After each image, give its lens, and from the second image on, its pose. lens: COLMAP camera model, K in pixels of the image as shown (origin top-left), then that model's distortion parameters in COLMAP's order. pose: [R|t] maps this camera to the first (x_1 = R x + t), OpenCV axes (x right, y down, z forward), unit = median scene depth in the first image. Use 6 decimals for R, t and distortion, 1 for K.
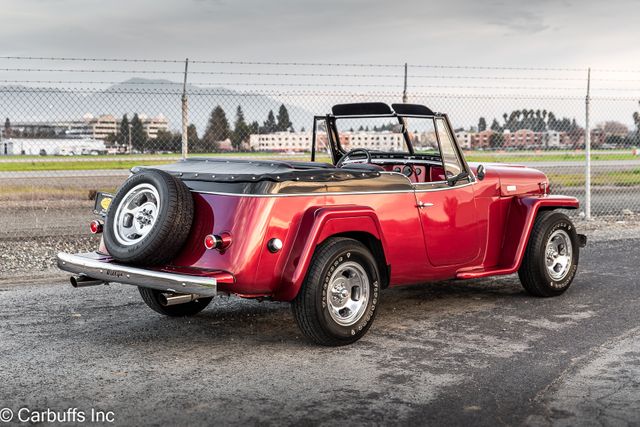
lens RADIAL K [[1150.4, 0, 320.0], [0, 1150.4, 213.5], [0, 0, 1]] dist [-0.020644, 0.019218]
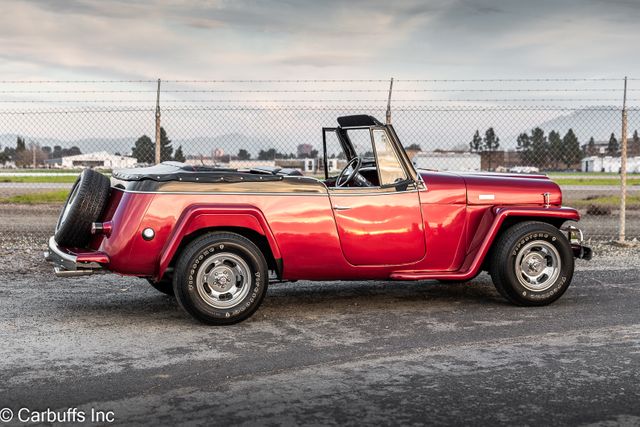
lens RADIAL K [[1099.0, 0, 300.4], [0, 1099.0, 213.7], [0, 0, 1]] dist [-0.006557, -0.001656]
pose [[0.866889, 0.034376, -0.497315, 0.623471], [-0.040965, 0.999158, -0.002342, 0.002427], [0.496815, 0.022403, 0.867567, 0.084000]]
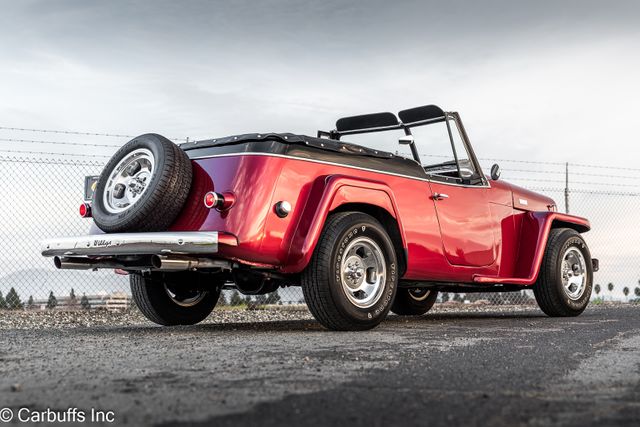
lens RADIAL K [[999.8, 0, 331.4], [0, 999.8, 238.6], [0, 0, 1]] dist [0.000819, 0.014340]
pose [[0.999589, -0.009150, 0.027164, -0.021537], [0.012761, 0.990636, -0.135929, 0.147548], [-0.025666, 0.136220, 0.990346, 0.216137]]
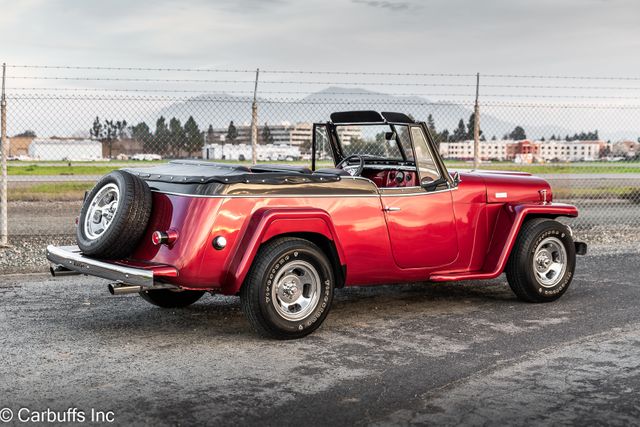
lens RADIAL K [[1125.3, 0, 305.8], [0, 1125.3, 214.6], [0, 0, 1]] dist [-0.022771, 0.033482]
pose [[0.983786, 0.021378, -0.178068, 0.212786], [-0.022145, 0.999752, -0.002321, 0.001906], [0.177974, 0.006227, 0.984015, -0.018763]]
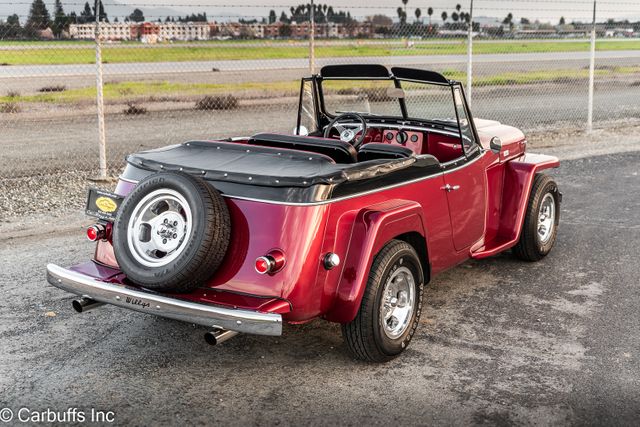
lens RADIAL K [[961.5, 0, 342.6], [0, 961.5, 233.2], [0, 0, 1]] dist [0.015407, -0.038753]
pose [[0.977800, -0.037564, 0.206148, -0.165718], [0.007488, 0.989436, 0.144775, -0.089714], [-0.209409, -0.140017, 0.967752, 0.294529]]
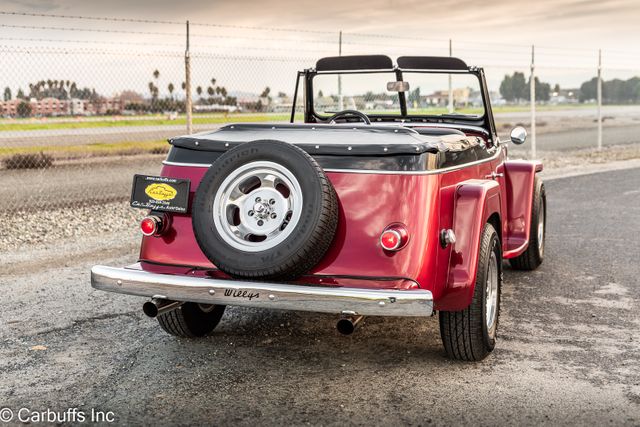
lens RADIAL K [[1037.0, 0, 331.5], [0, 1037.0, 212.0], [0, 0, 1]] dist [-0.010386, 0.092941]
pose [[0.904394, -0.053021, 0.423392, -0.367647], [0.037521, 0.998288, 0.044866, -0.021069], [-0.425046, -0.024690, 0.904835, 0.395997]]
